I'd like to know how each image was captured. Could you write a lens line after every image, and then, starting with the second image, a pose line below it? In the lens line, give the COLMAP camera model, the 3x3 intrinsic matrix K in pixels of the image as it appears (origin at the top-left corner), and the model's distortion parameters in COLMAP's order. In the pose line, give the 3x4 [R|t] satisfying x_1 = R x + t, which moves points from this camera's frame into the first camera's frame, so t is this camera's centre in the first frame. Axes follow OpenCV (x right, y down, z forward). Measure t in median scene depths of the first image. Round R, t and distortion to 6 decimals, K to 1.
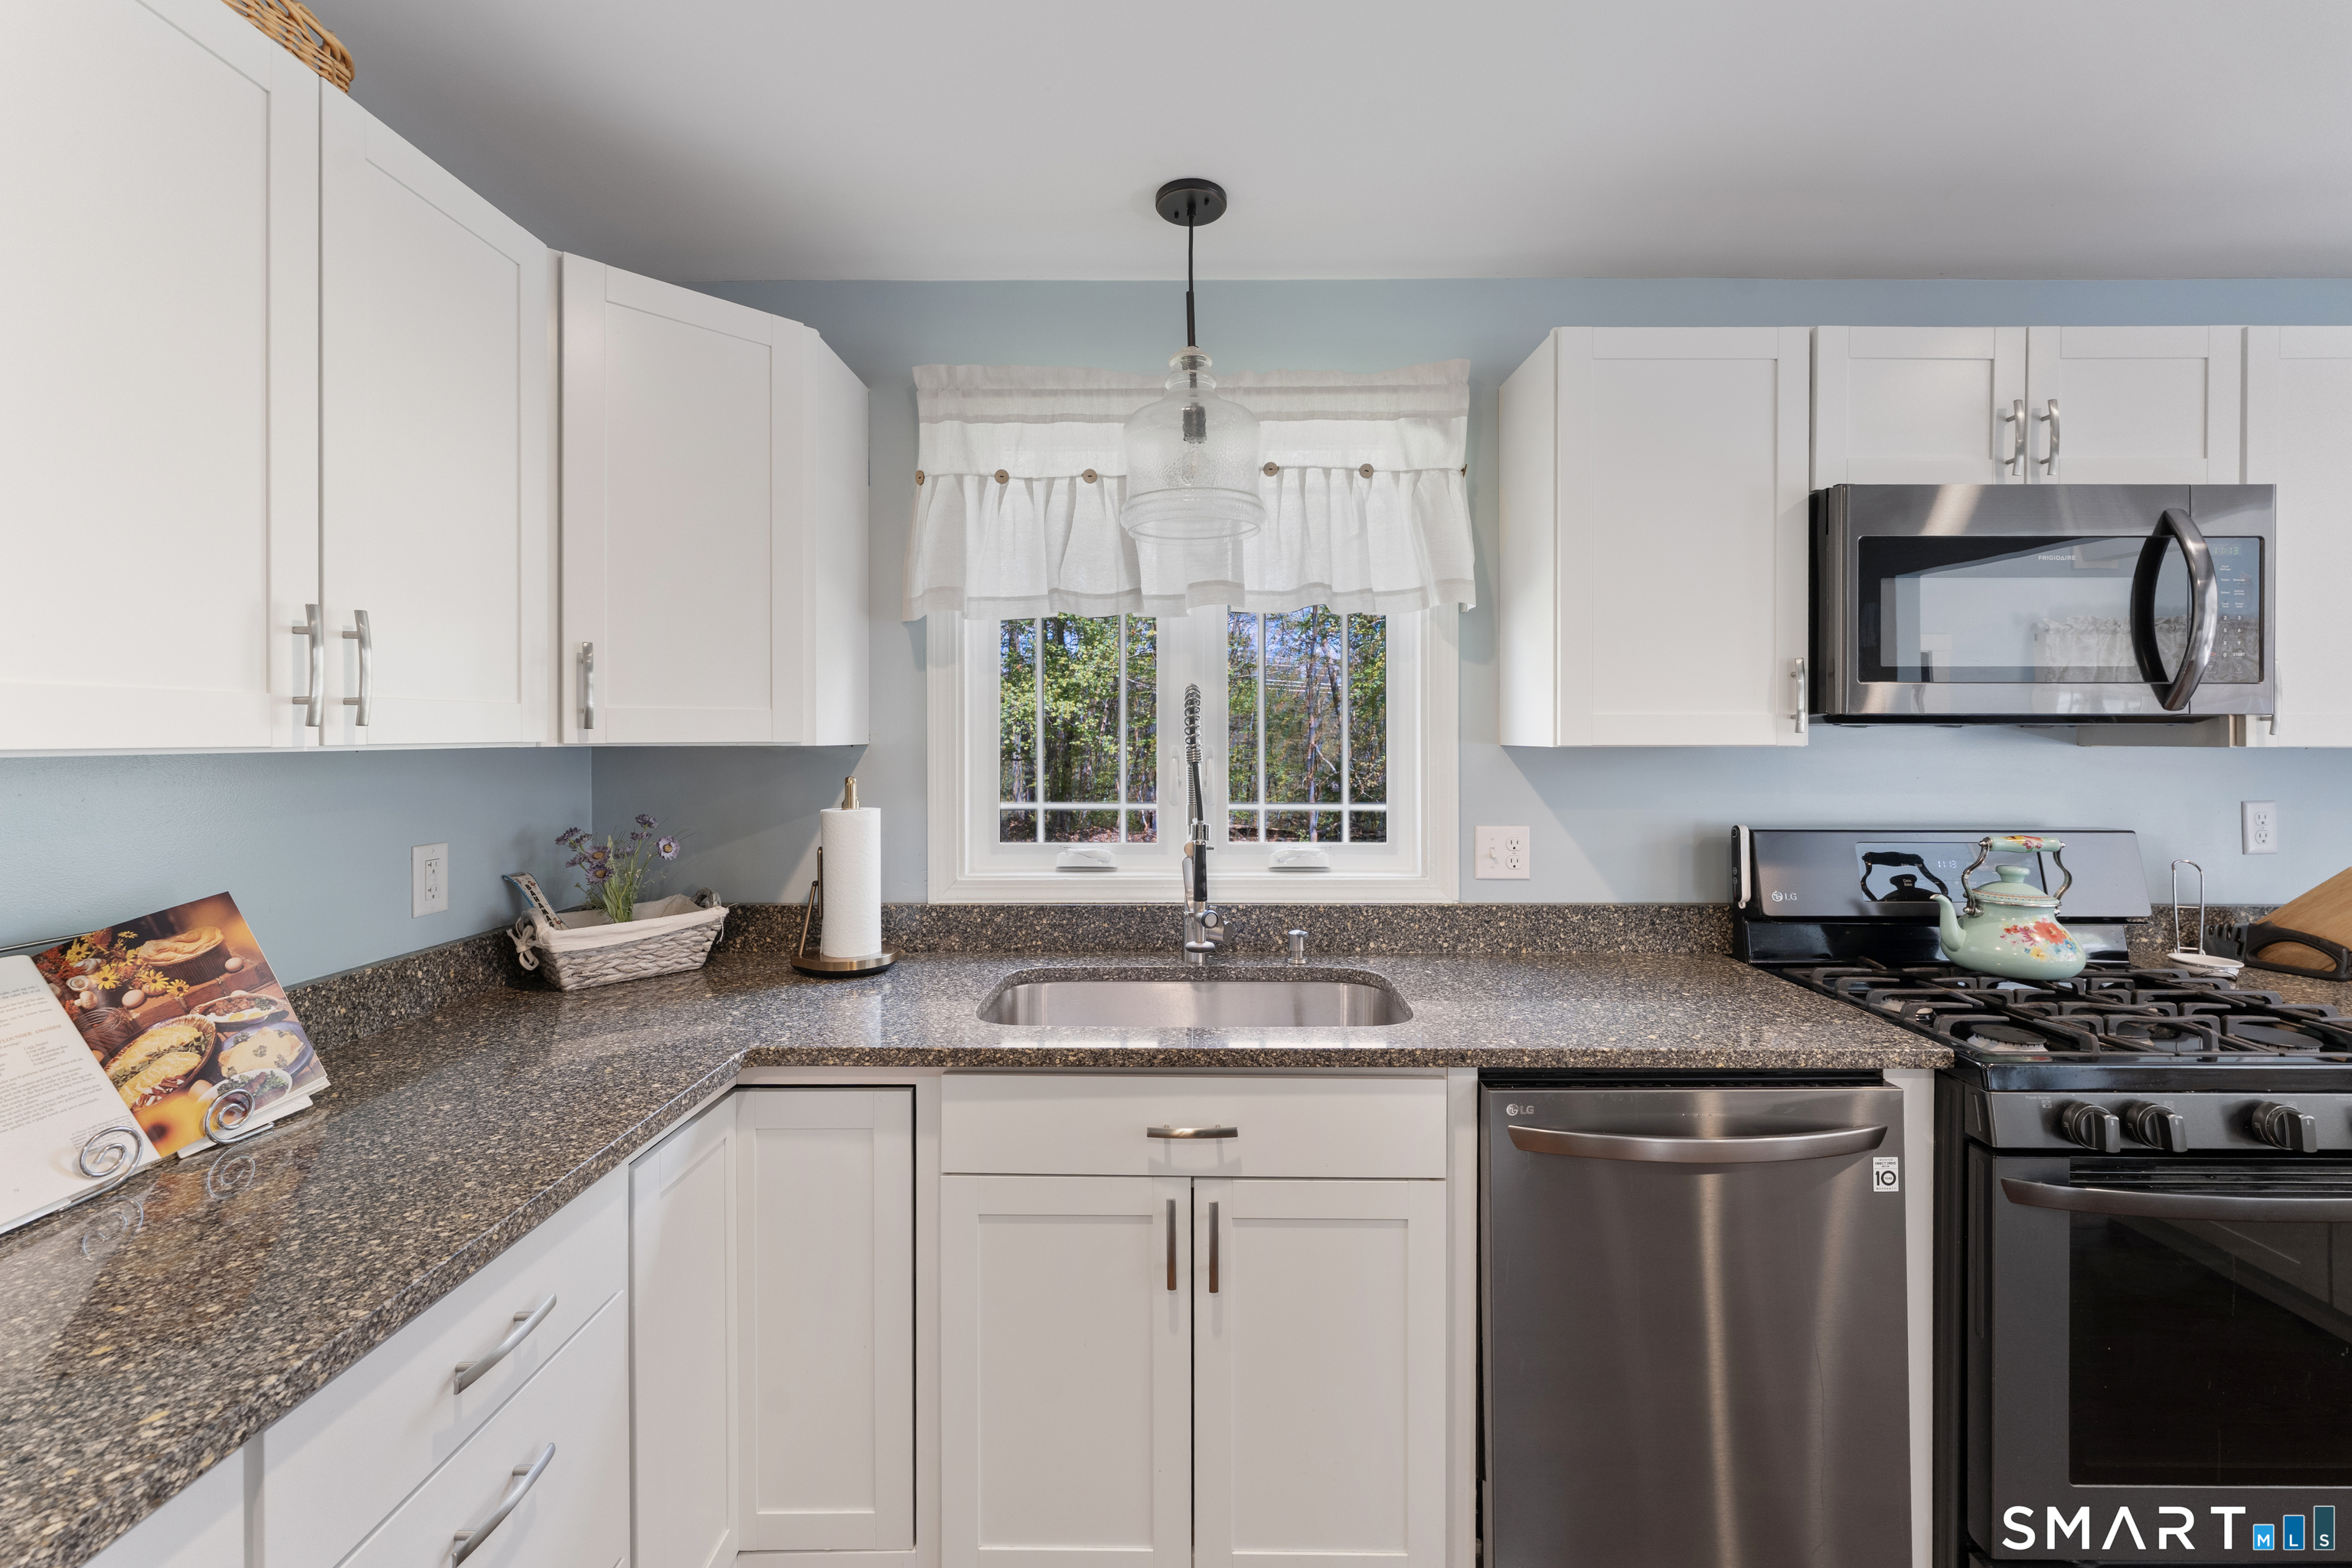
lens RADIAL K [[959.6, 0, 1179.9], [0, 959.6, 736.5], [0, 0, 1]] dist [0.000220, -0.000014]
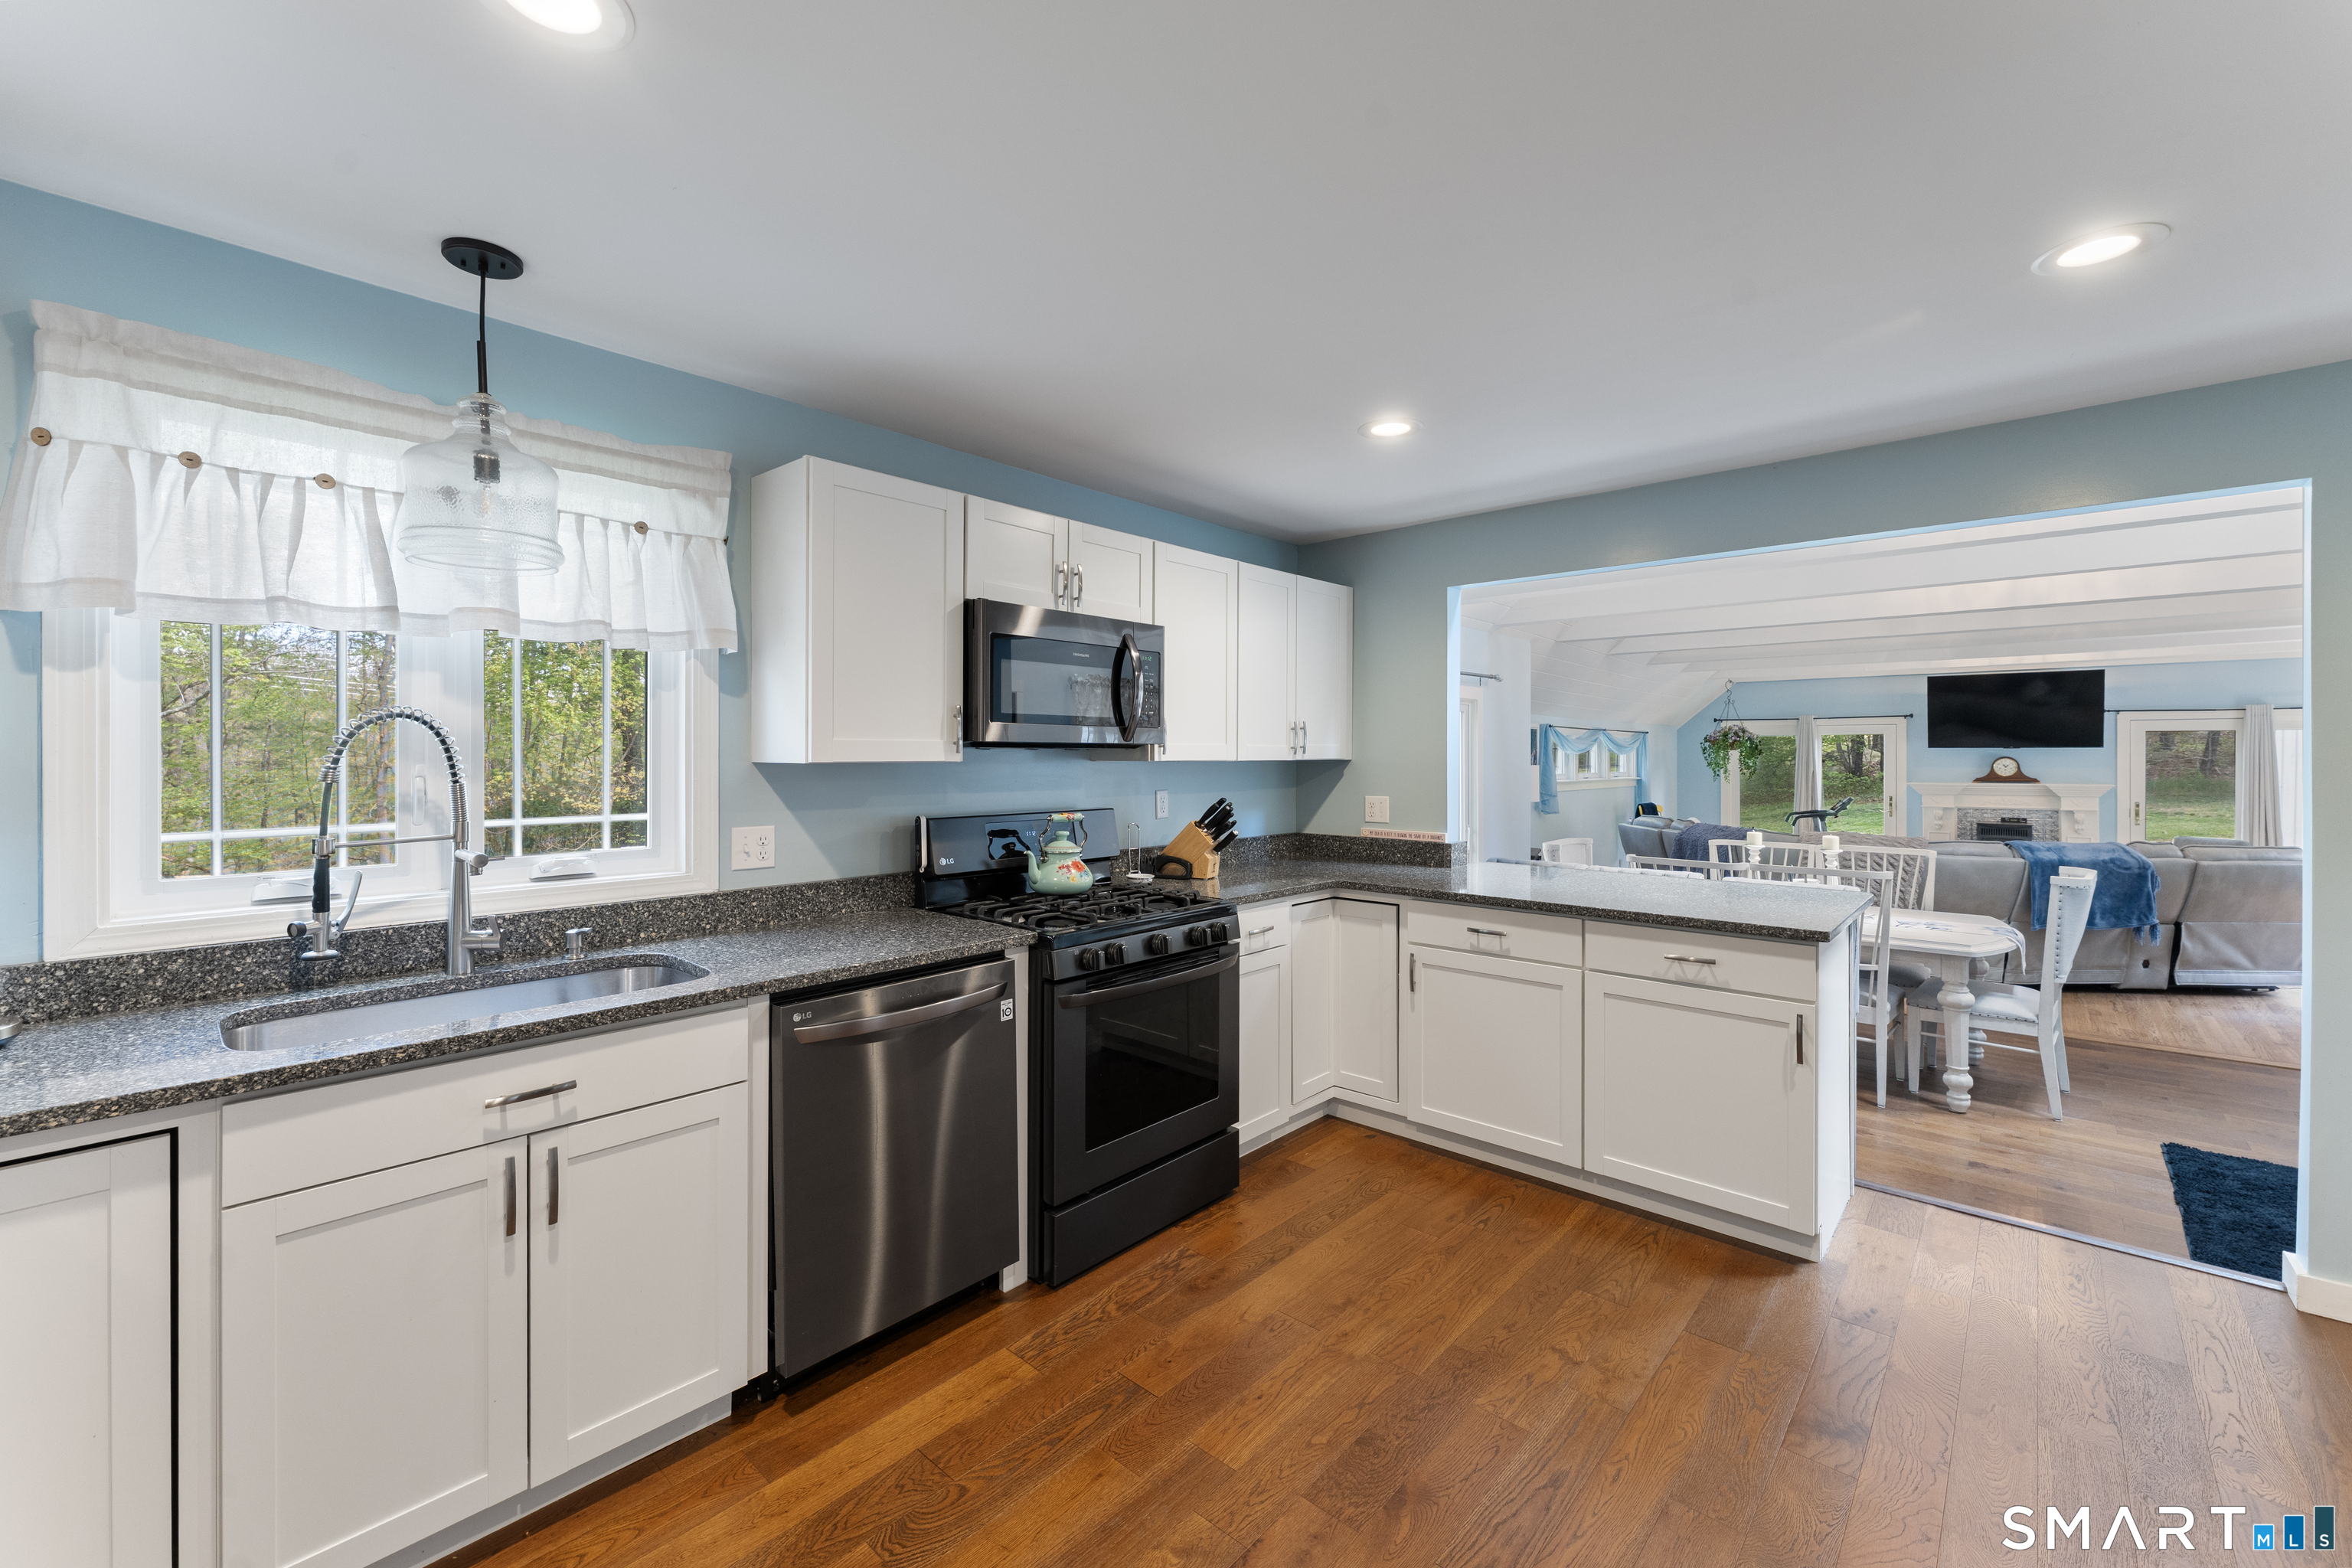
lens RADIAL K [[957.8, 0, 1183.3], [0, 957.8, 750.2], [0, 0, 1]] dist [-0.000971, -0.000227]
pose [[0.663119, 0.003518, 0.748506, -0.256667], [-0.000889, 0.999992, -0.003912, -0.002647], [-0.748513, 0.001928, 0.663117, -0.283163]]
